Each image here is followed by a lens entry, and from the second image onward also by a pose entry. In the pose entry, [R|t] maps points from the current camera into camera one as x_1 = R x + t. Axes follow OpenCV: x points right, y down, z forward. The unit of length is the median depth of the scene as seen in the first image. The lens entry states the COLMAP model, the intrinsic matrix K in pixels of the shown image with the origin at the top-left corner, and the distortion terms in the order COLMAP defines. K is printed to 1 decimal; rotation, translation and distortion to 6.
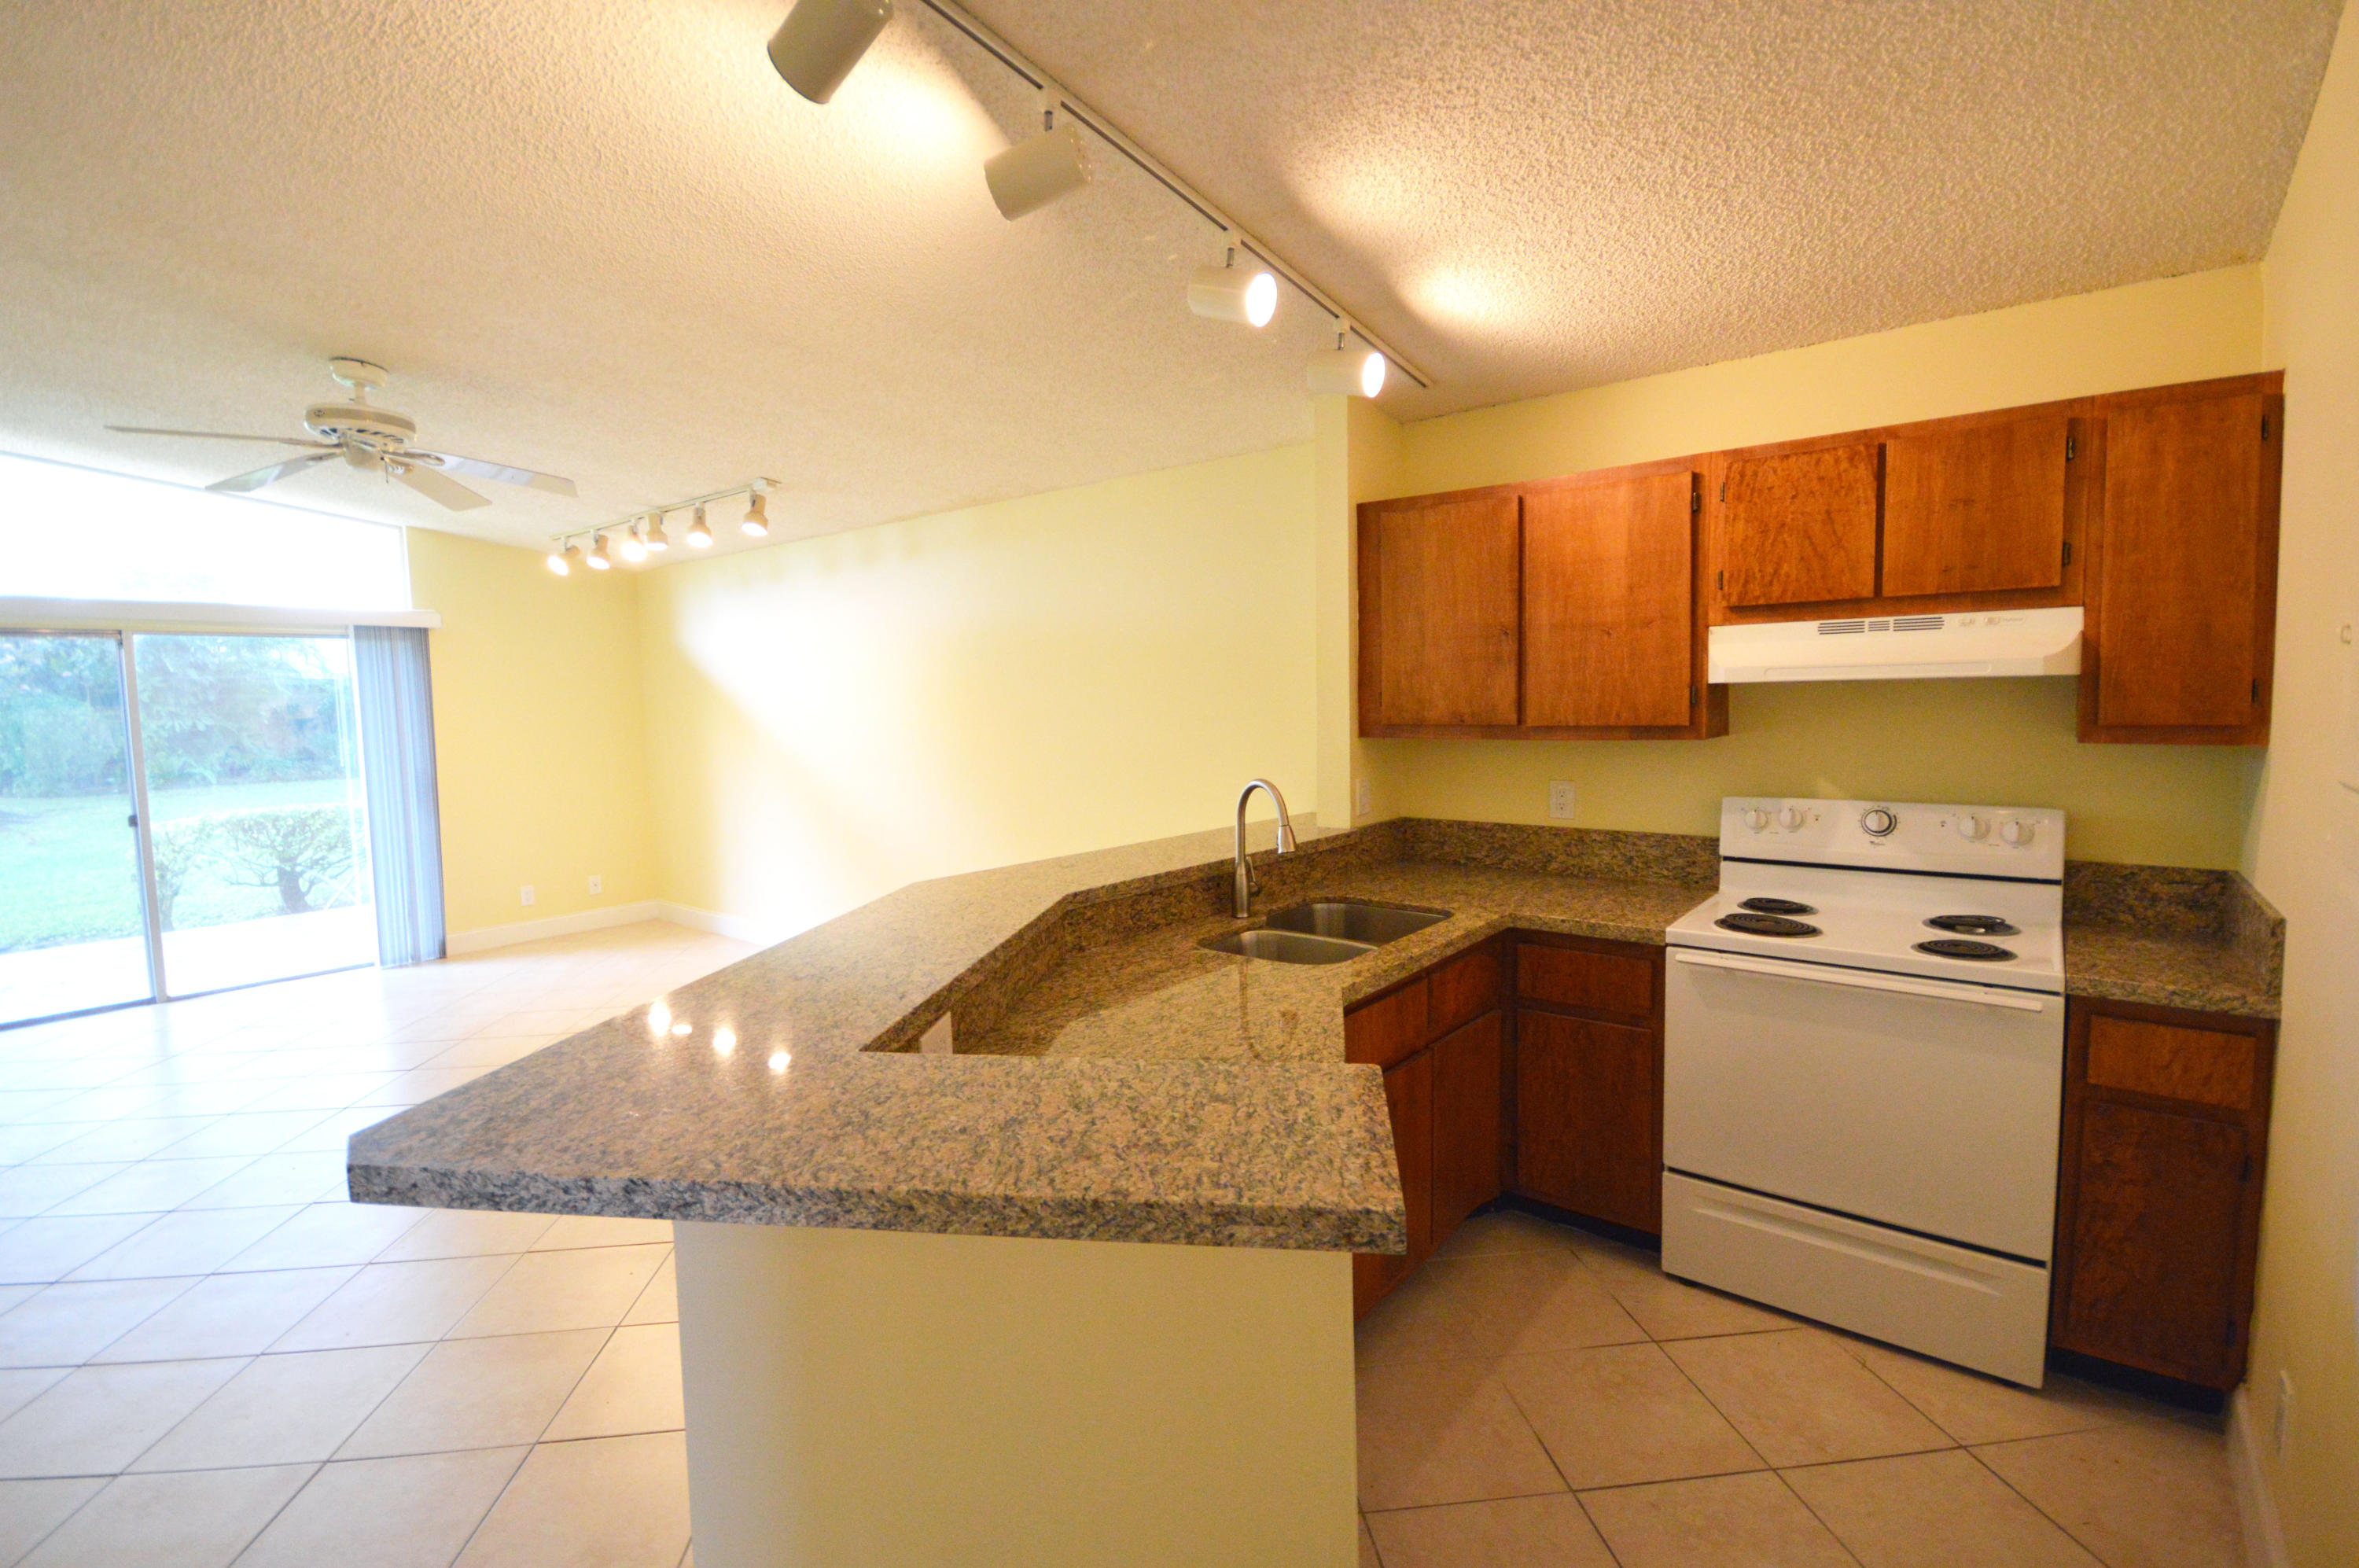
lens RADIAL K [[1069.5, 0, 1179.5], [0, 1069.5, 784.0], [0, 0, 1]] dist [-0.004527, -0.000557]
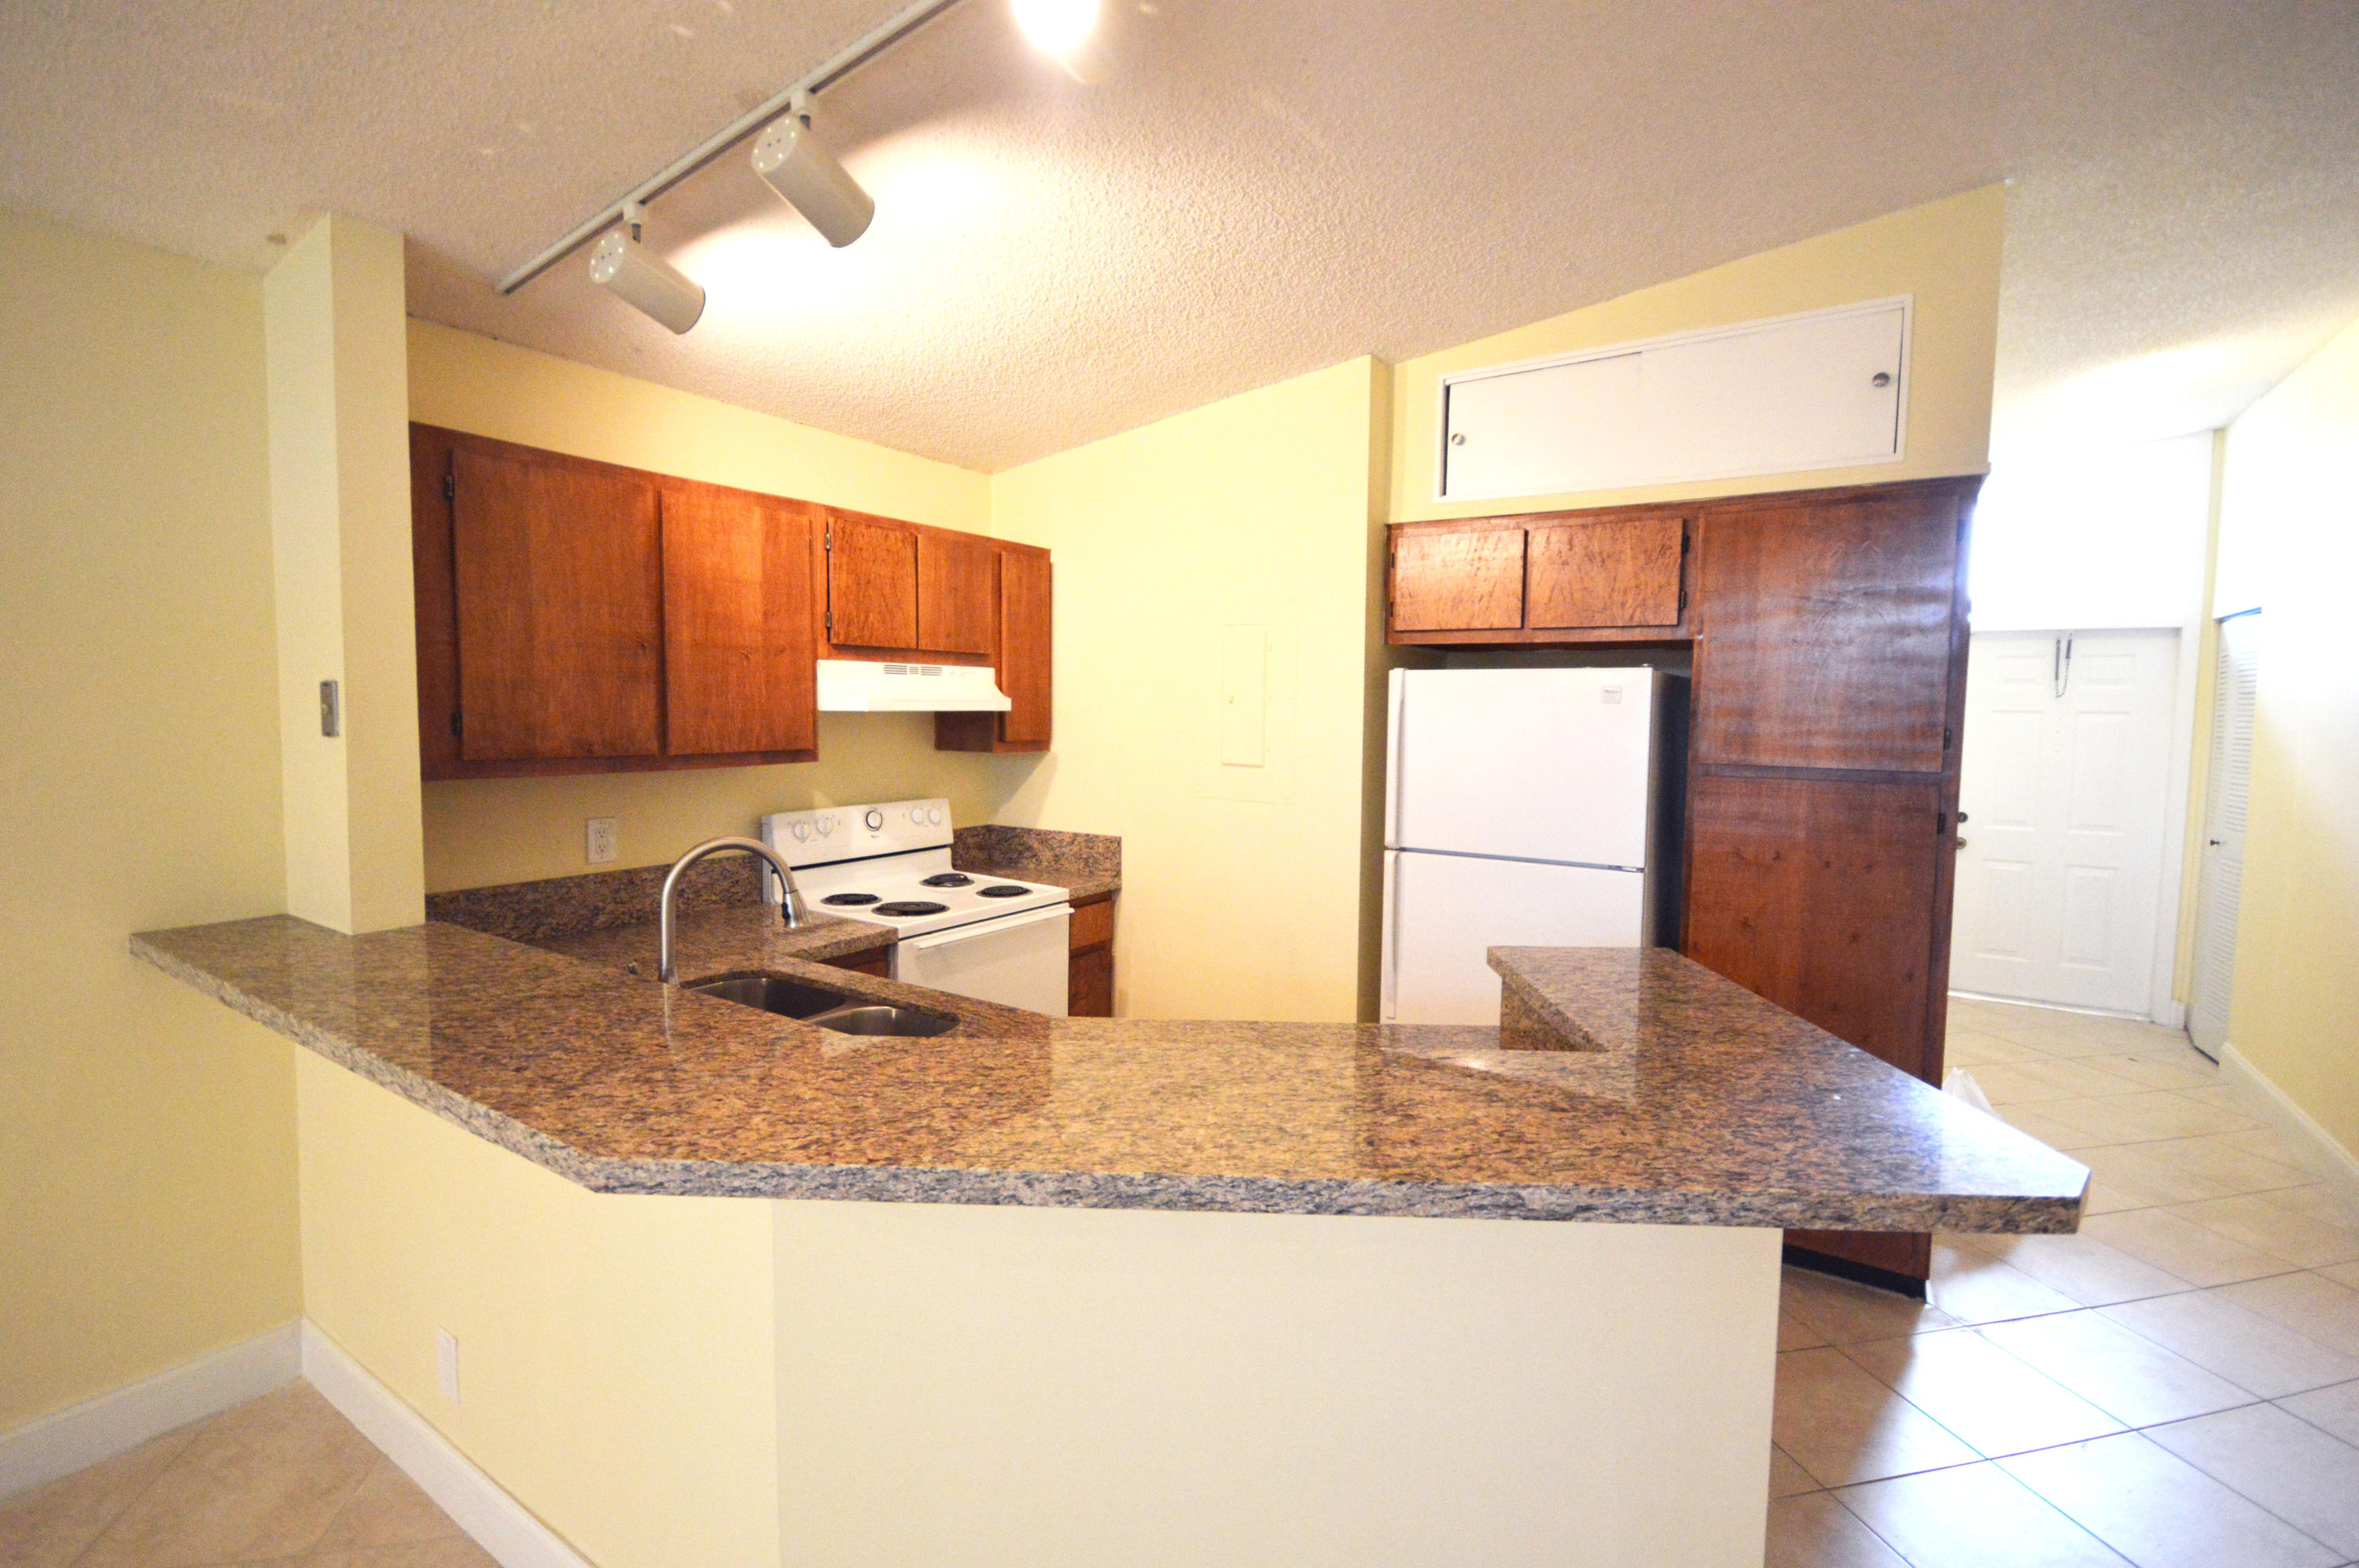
lens RADIAL K [[1069.5, 0, 1179.5], [0, 1069.5, 784.0], [0, 0, 1]] dist [-0.004527, -0.000557]
pose [[-0.114067, -0.055342, 0.991930, -0.635324], [0.072482, 0.995323, 0.063866, -0.060487], [-0.990825, 0.079182, -0.109522, 0.737445]]
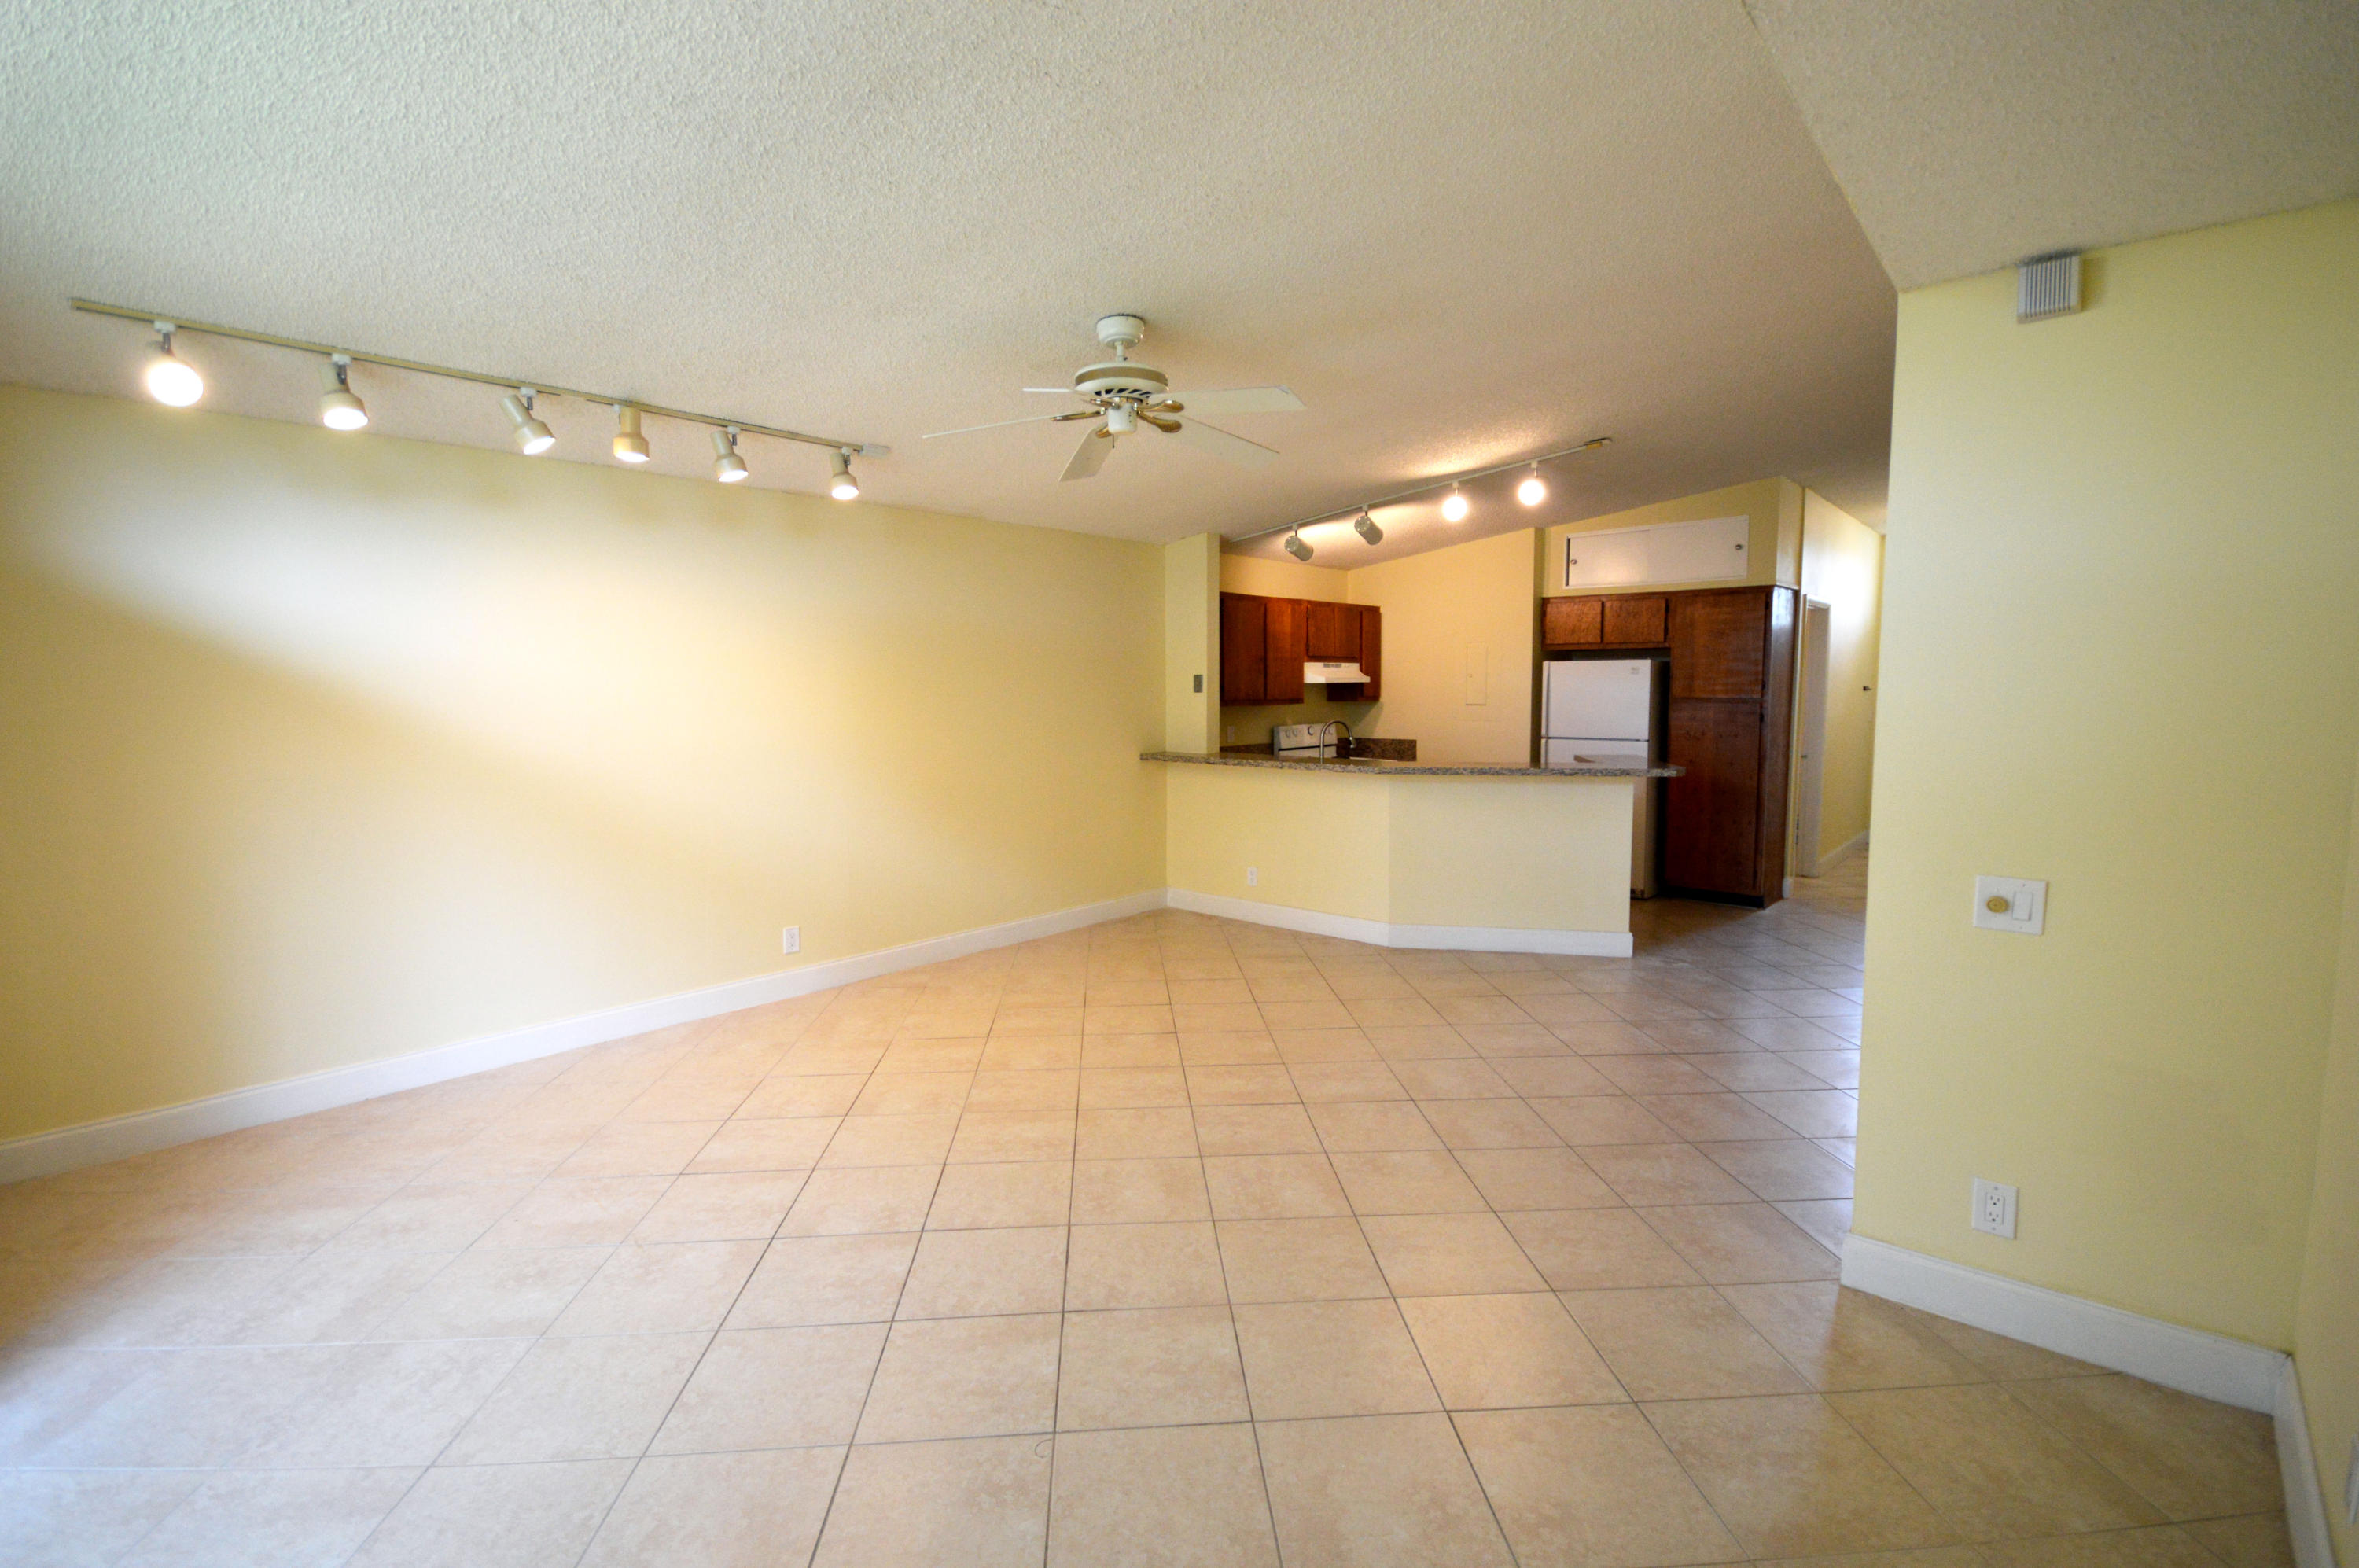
lens RADIAL K [[1069.5, 0, 1179.5], [0, 1069.5, 784.0], [0, 0, 1]] dist [-0.004527, -0.000557]
pose [[0.032427, -0.074108, 0.996723, -2.213873], [0.087774, 0.993605, 0.071020, -0.058288], [-0.995612, 0.085183, 0.038725, 1.201677]]
